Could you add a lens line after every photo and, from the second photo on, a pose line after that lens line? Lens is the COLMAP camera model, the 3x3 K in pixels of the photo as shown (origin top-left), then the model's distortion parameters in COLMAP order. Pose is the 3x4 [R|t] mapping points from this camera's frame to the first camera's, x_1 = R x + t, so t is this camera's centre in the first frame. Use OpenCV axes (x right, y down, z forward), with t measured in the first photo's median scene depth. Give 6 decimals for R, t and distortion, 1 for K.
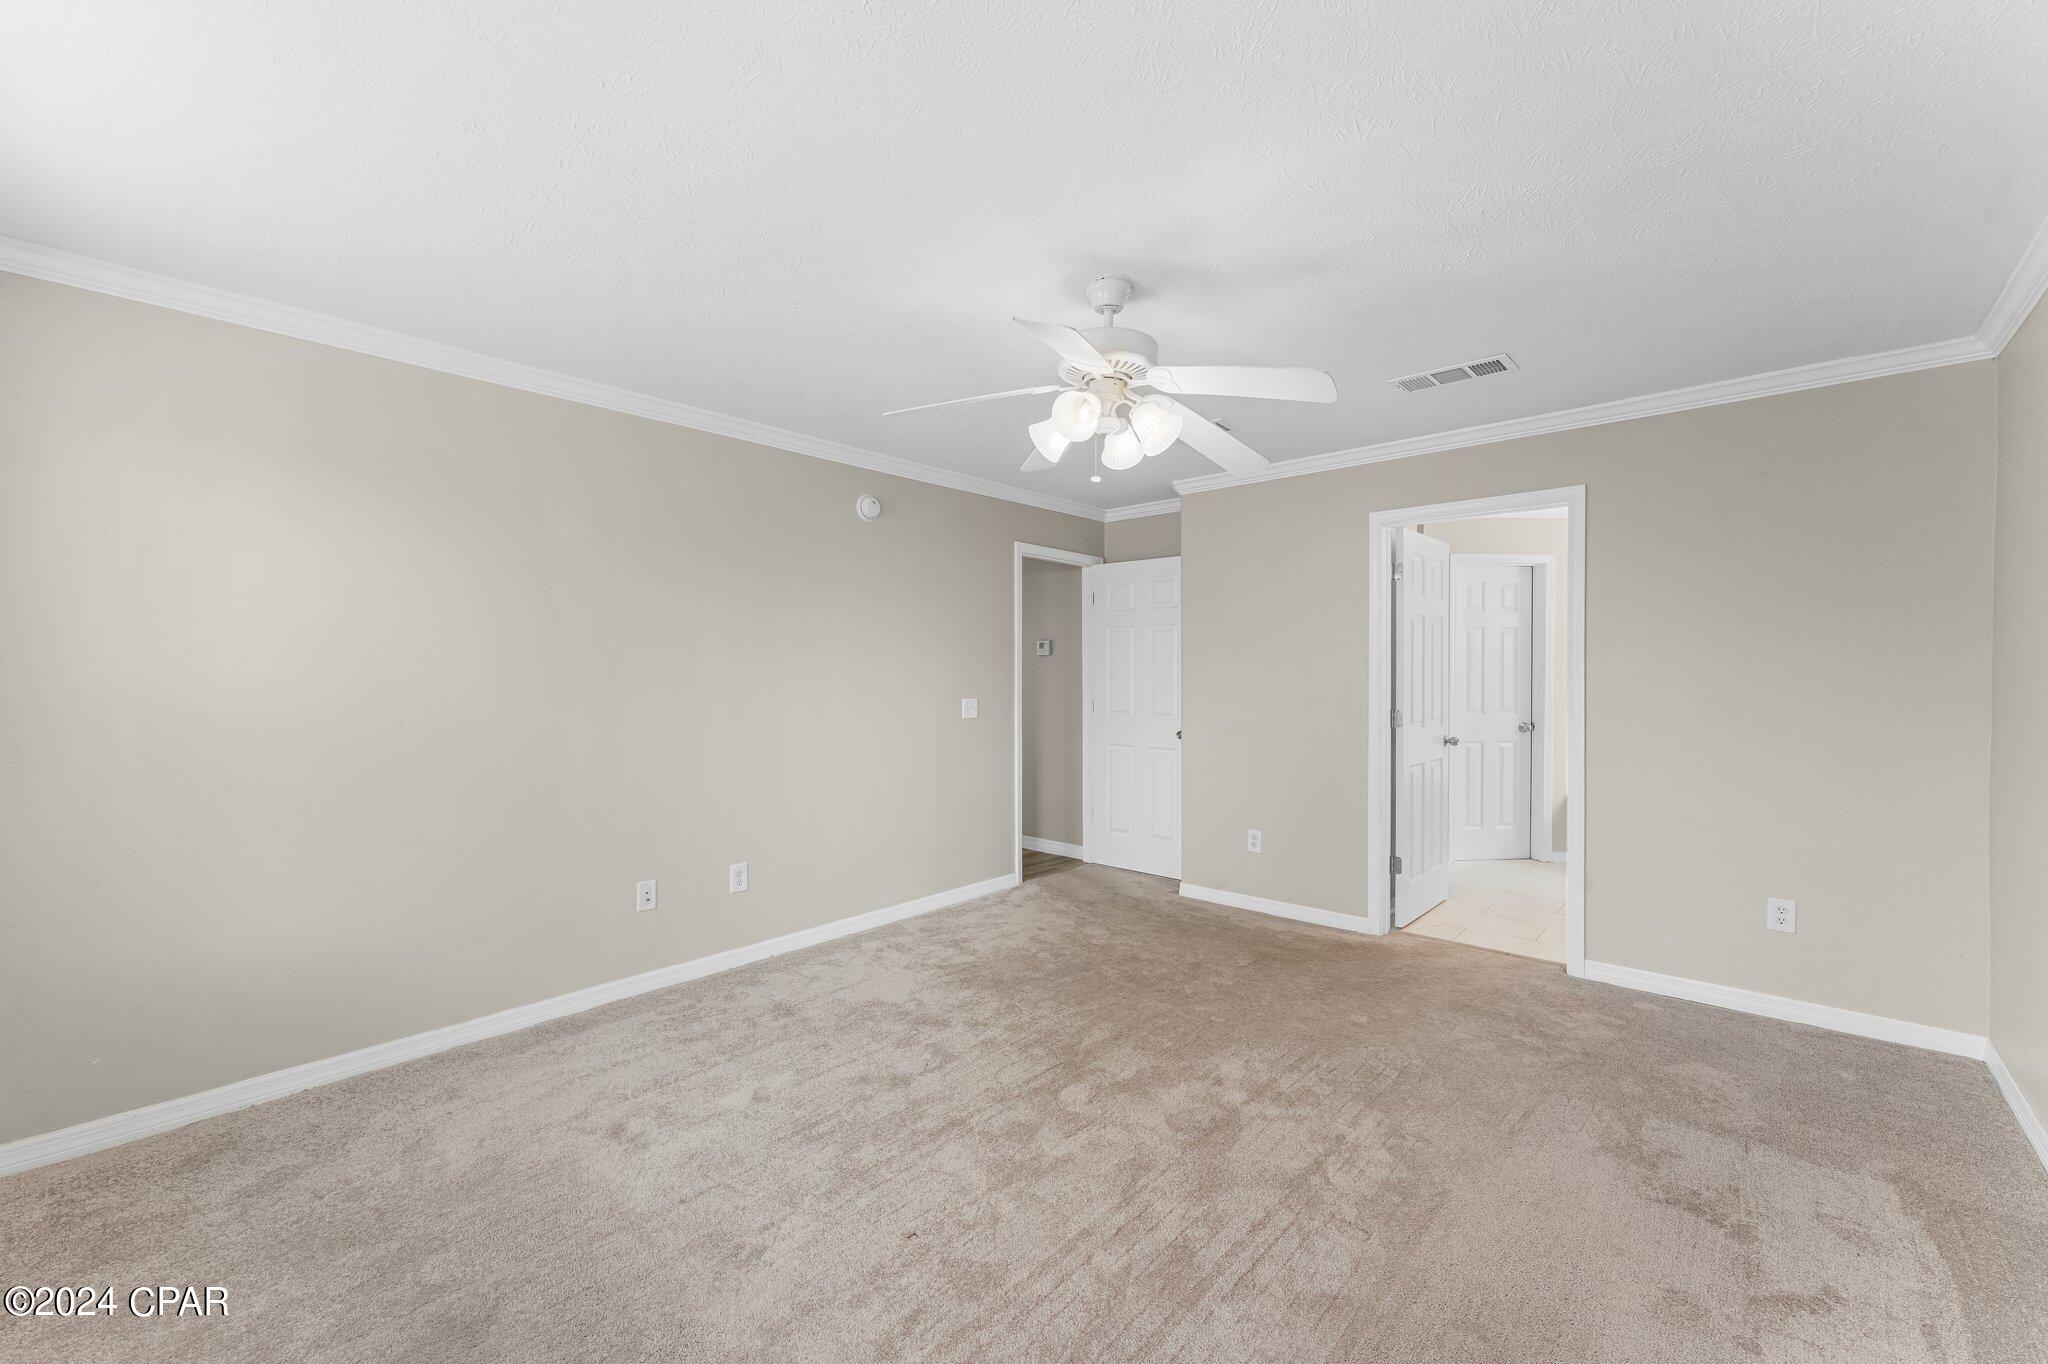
lens RADIAL K [[820.8, 0, 1013.0], [0, 820.8, 680.6], [0, 0, 1]] dist [-0.000799, -0.000020]
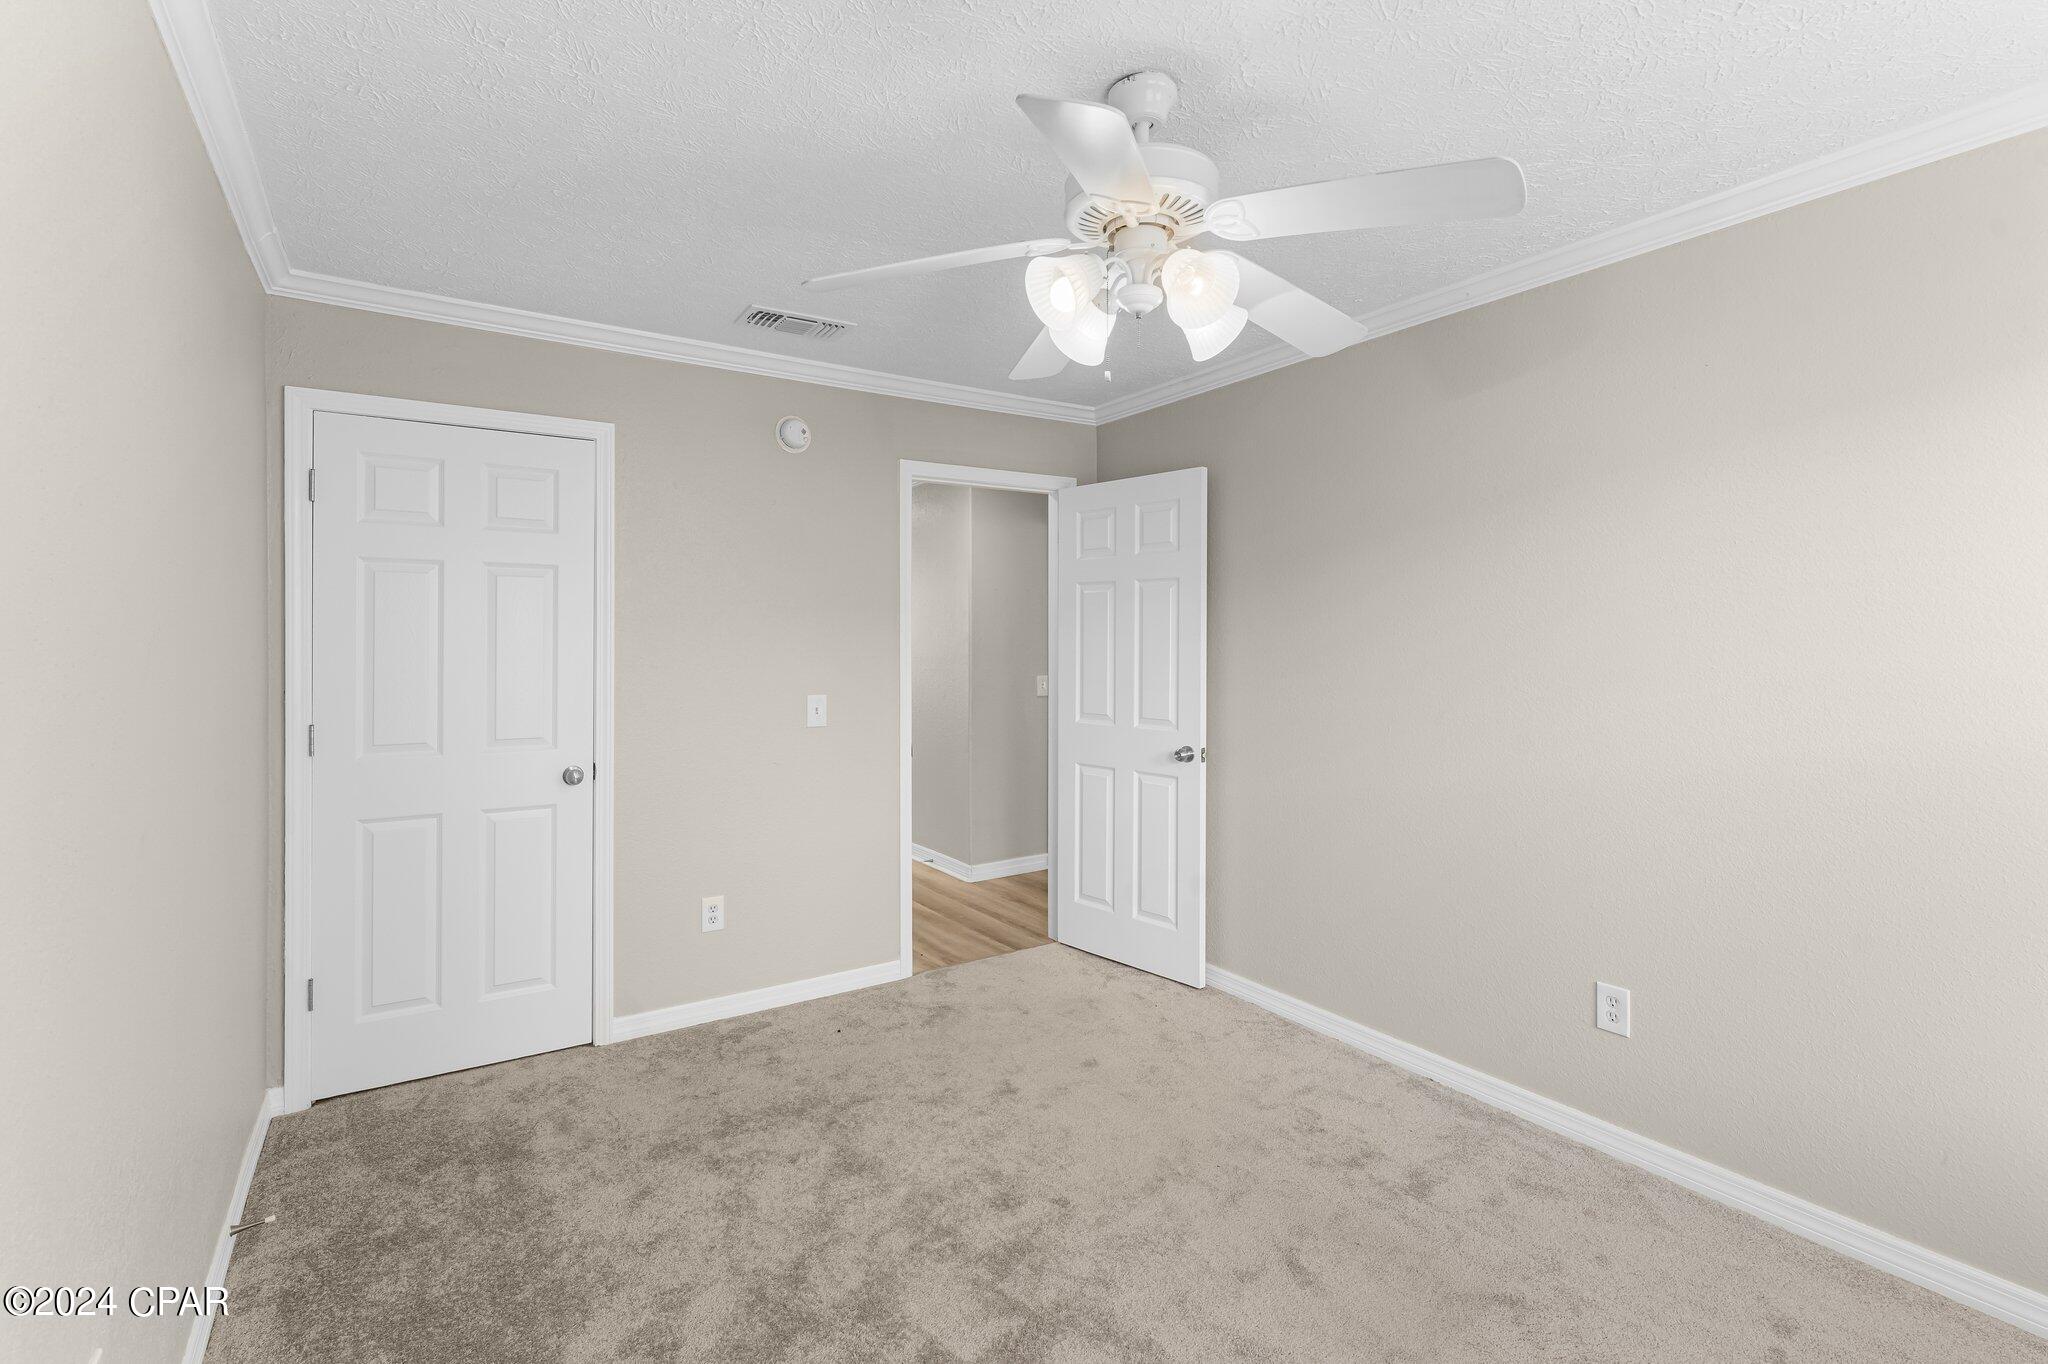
lens RADIAL K [[891.4, 0, 1024.0], [0, 891.4, 682.0], [0, 0, 1]] dist [0.000093, 0.000009]
pose [[0.959037, -0.007257, -0.283188, 0.243170], [0.010420, 0.999899, 0.009666, 0.003790], [0.283089, -0.012221, 0.959016, 0.266597]]
